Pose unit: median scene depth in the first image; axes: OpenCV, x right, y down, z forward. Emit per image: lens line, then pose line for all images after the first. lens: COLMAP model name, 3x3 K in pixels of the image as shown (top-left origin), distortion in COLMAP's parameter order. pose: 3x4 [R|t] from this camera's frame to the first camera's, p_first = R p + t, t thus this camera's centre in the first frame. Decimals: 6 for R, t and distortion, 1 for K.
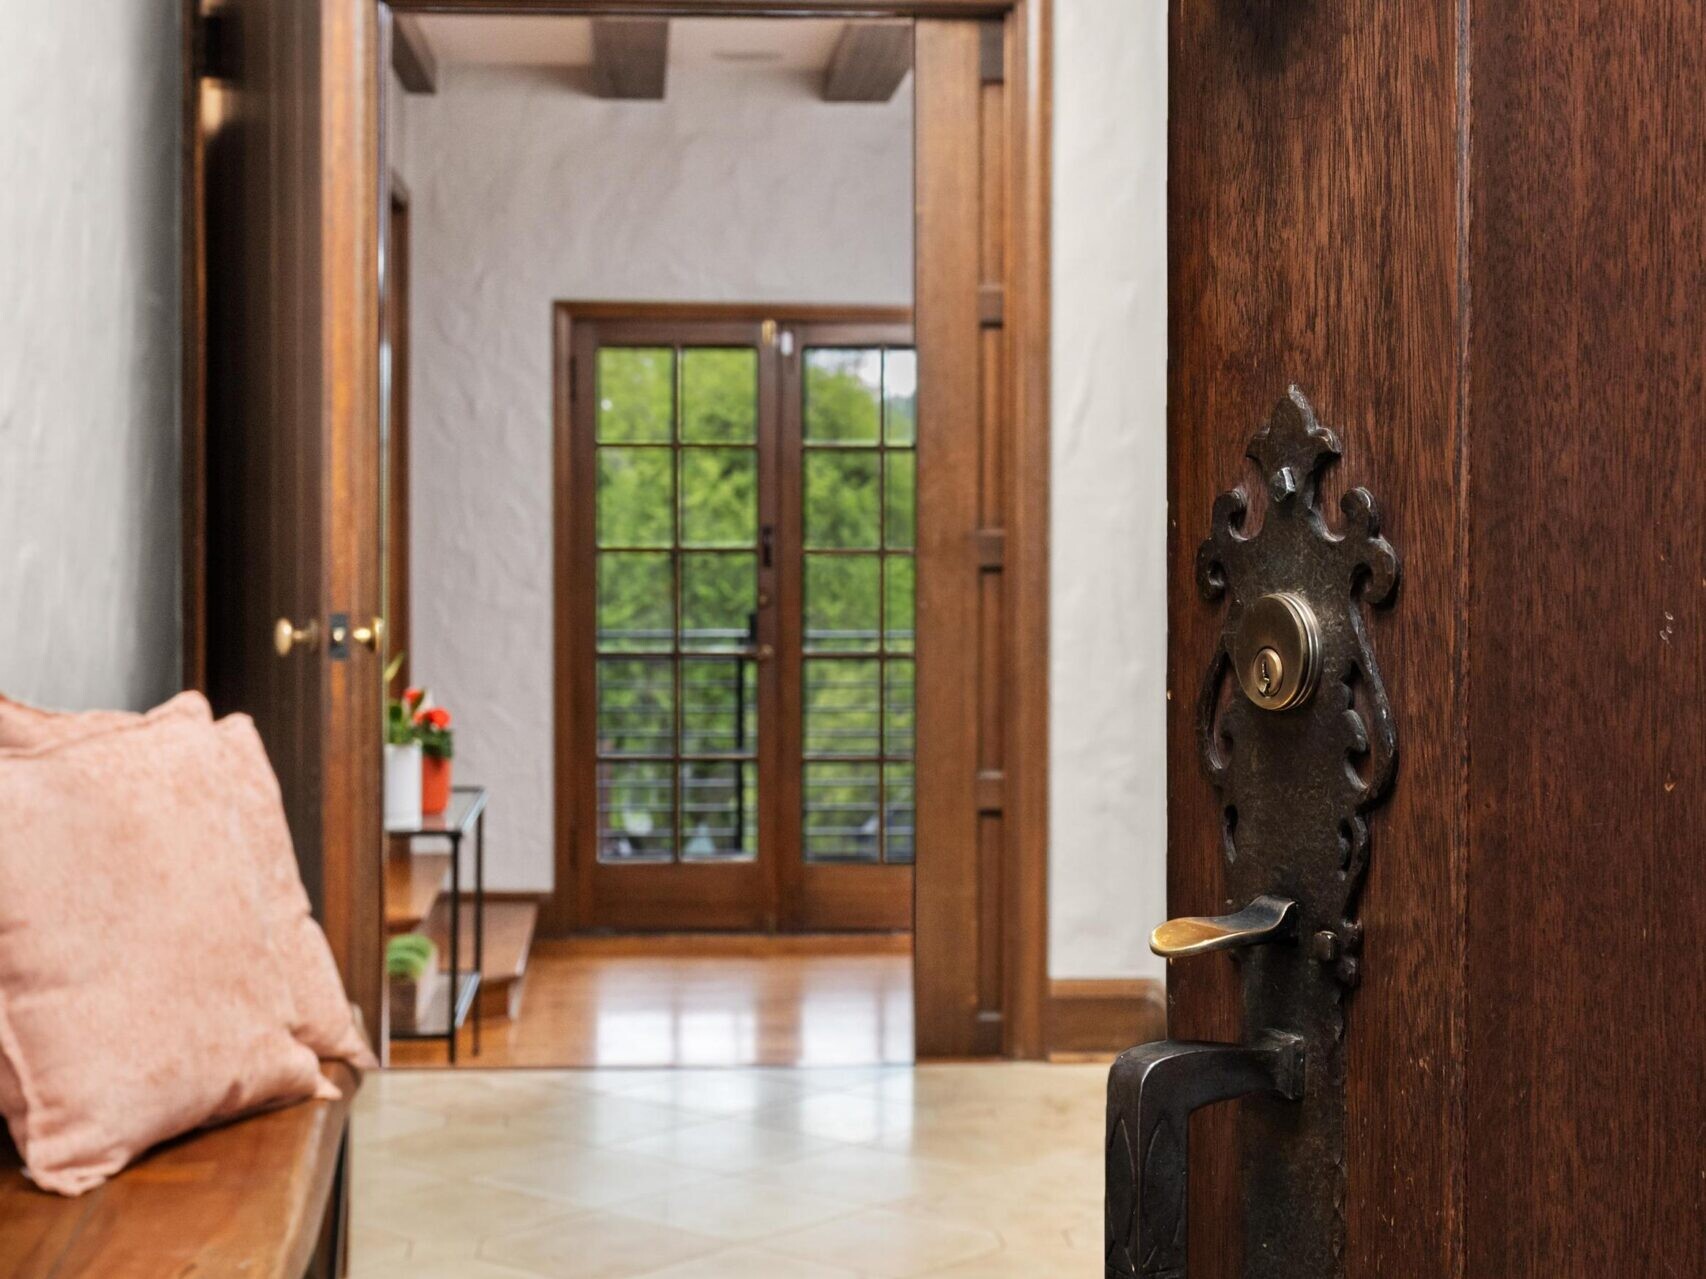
lens RADIAL K [[2356.8, 0, 852.6], [0, 2356.8, 632.4], [0, 0, 1]] dist [0.003938, 0.000000]
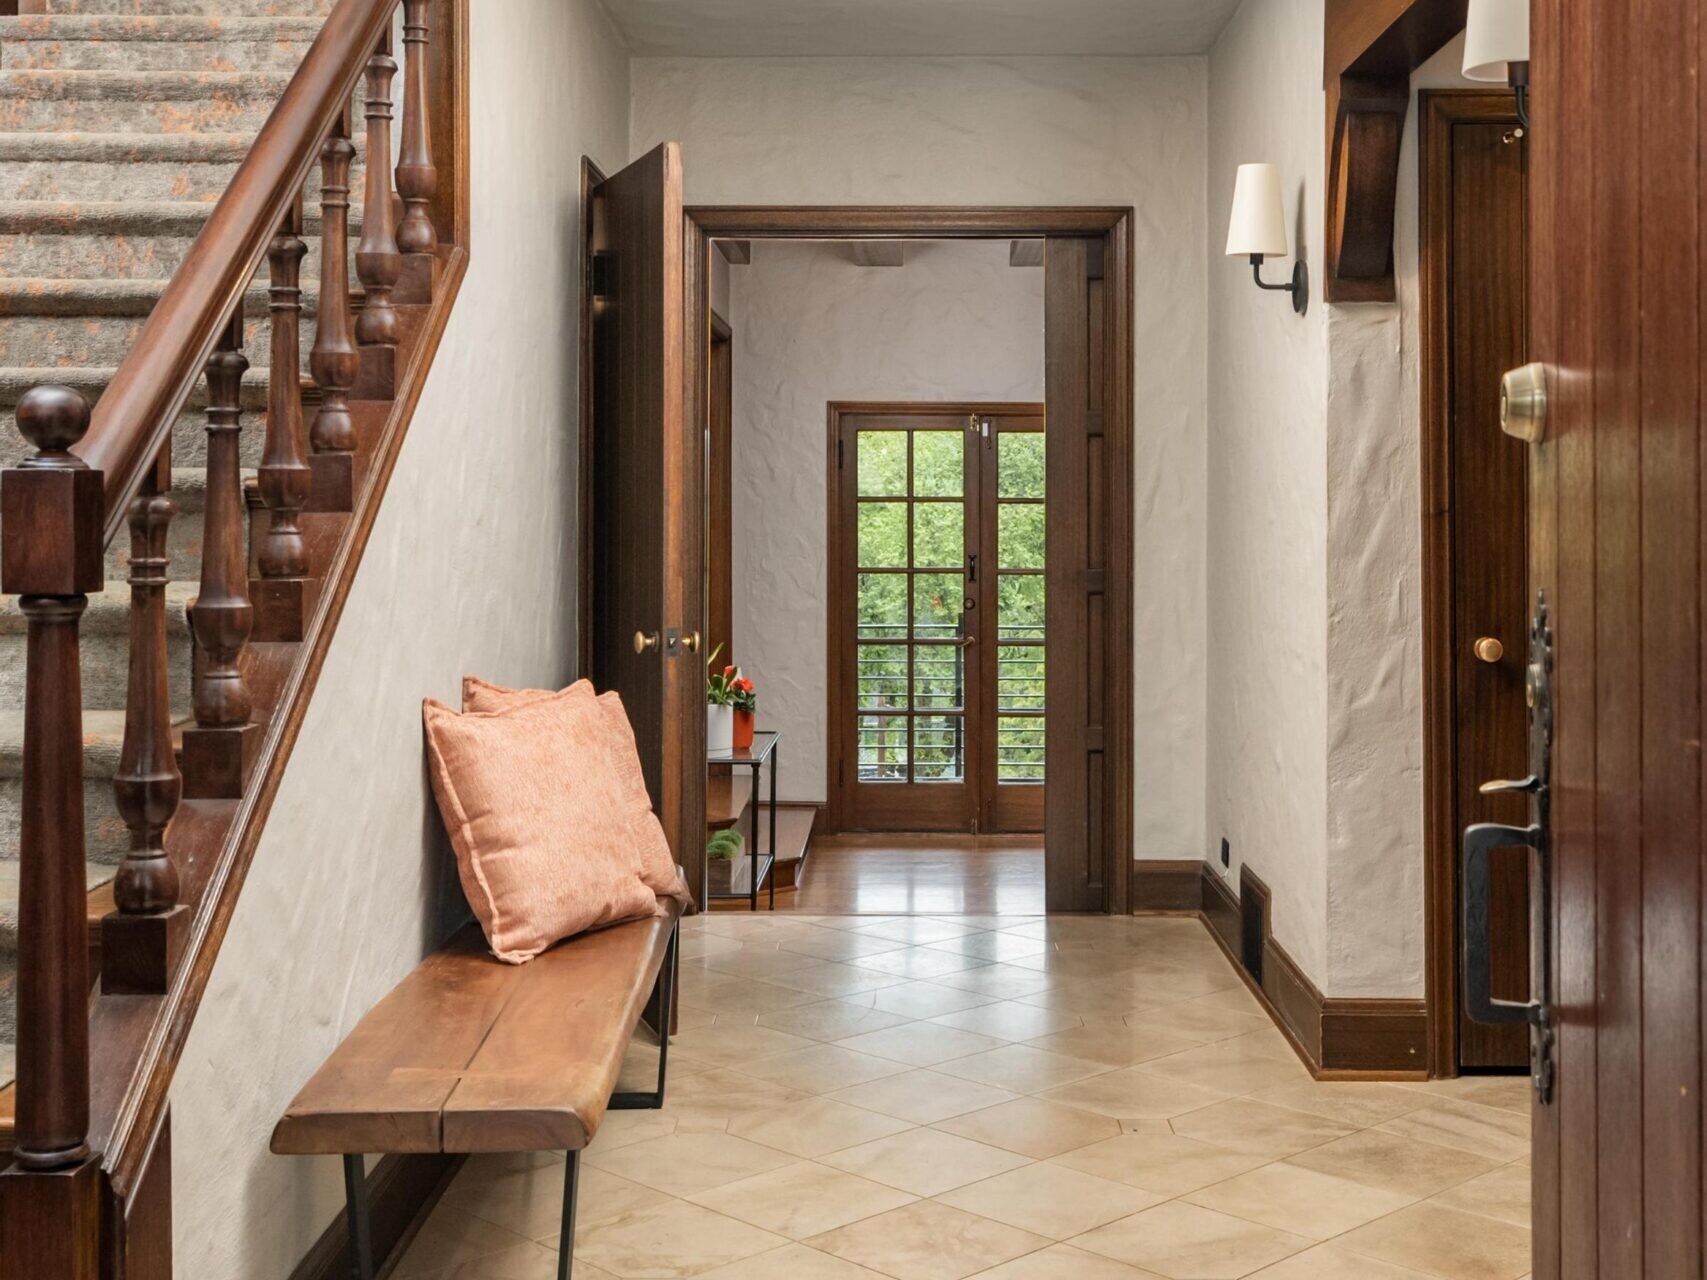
lens RADIAL K [[1292.3, 0, 855.3], [0, 1292.3, 643.0], [0, 0, 1]] dist [-0.005728, 0.000524]
pose [[0.997799, 0.002632, -0.066254, -0.042092], [-0.003196, 0.999960, -0.008400, 0.013001], [0.066229, 0.008594, 0.997767, 0.147903]]
